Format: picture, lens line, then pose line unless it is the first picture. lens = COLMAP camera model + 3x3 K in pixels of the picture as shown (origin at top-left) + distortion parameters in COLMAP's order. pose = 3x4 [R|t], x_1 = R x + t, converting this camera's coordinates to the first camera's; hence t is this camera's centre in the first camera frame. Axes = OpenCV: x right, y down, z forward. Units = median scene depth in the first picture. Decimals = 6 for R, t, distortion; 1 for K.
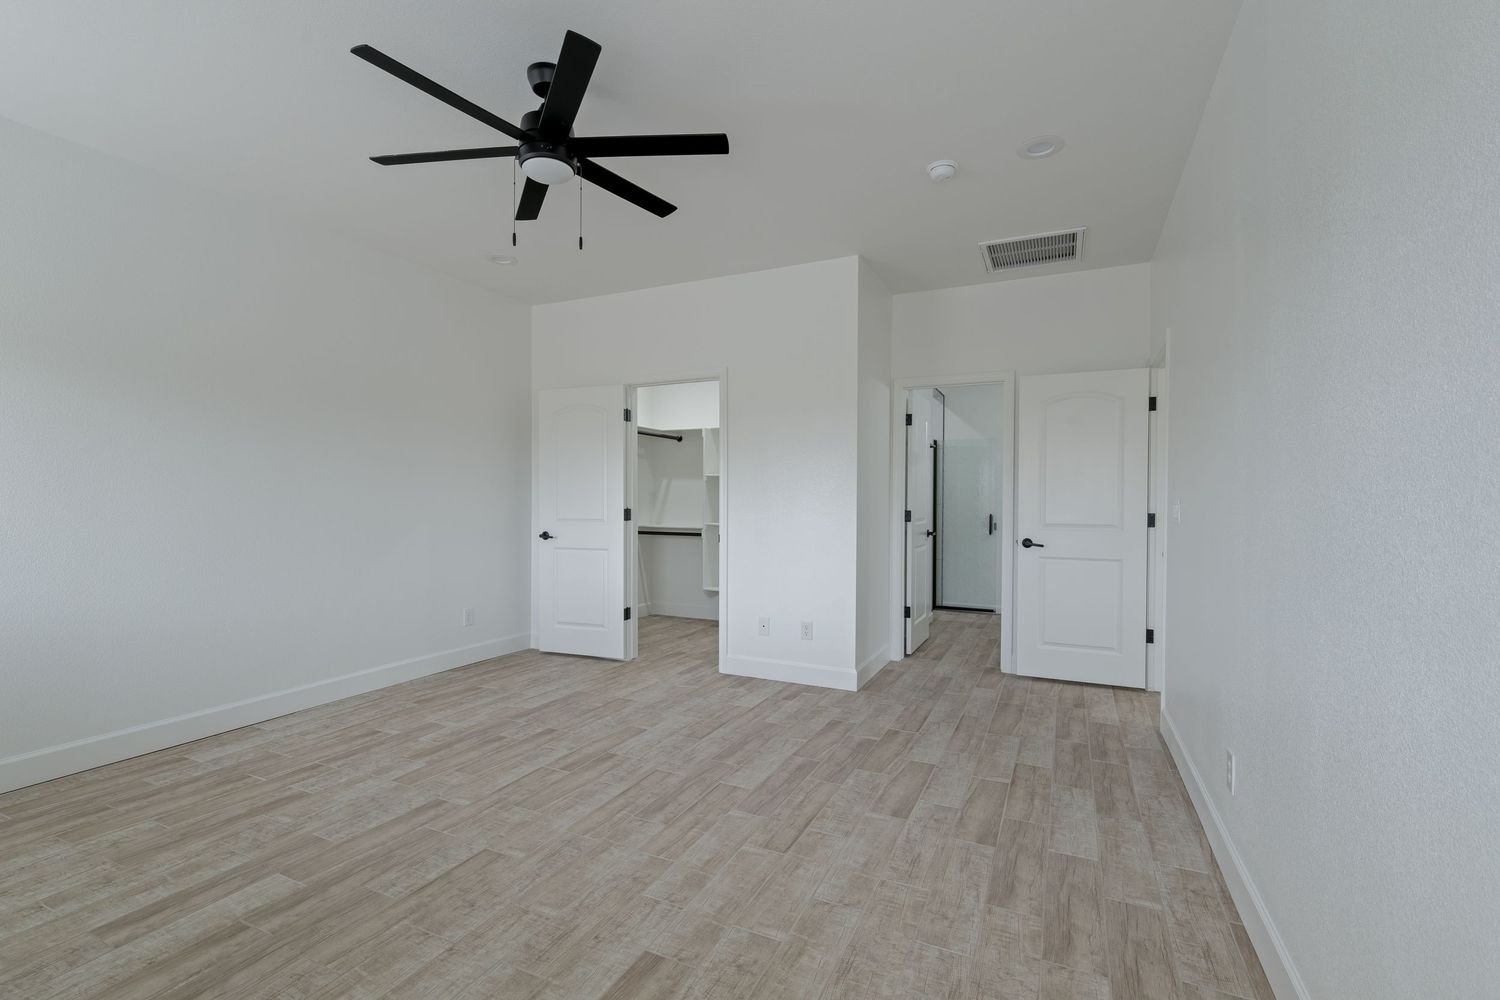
lens RADIAL K [[663.3, 0, 751.1], [0, 663.3, 503.2], [0, 0, 1]] dist [-0.000828, -0.000466]
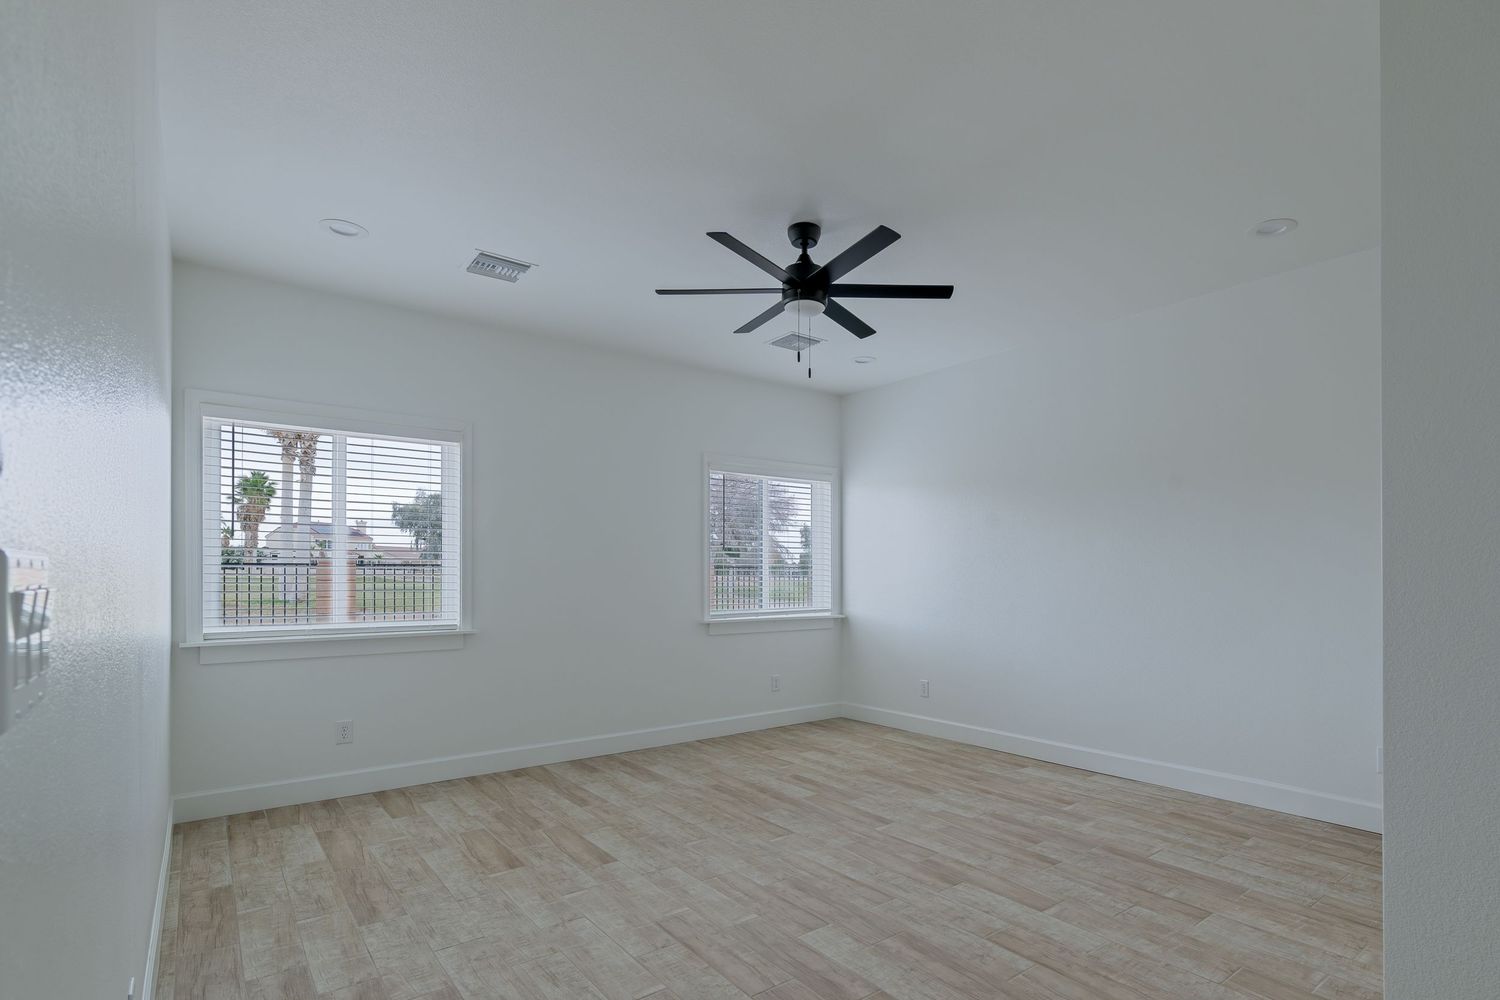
lens RADIAL K [[663.3, 0, 751.1], [0, 663.3, 503.2], [0, 0, 1]] dist [-0.000828, -0.000466]
pose [[-0.428807, -0.101376, -0.897690, 0.743541], [-0.007952, 0.994069, -0.108462, -0.000889], [0.903361, -0.039371, -0.427070, 1.227676]]
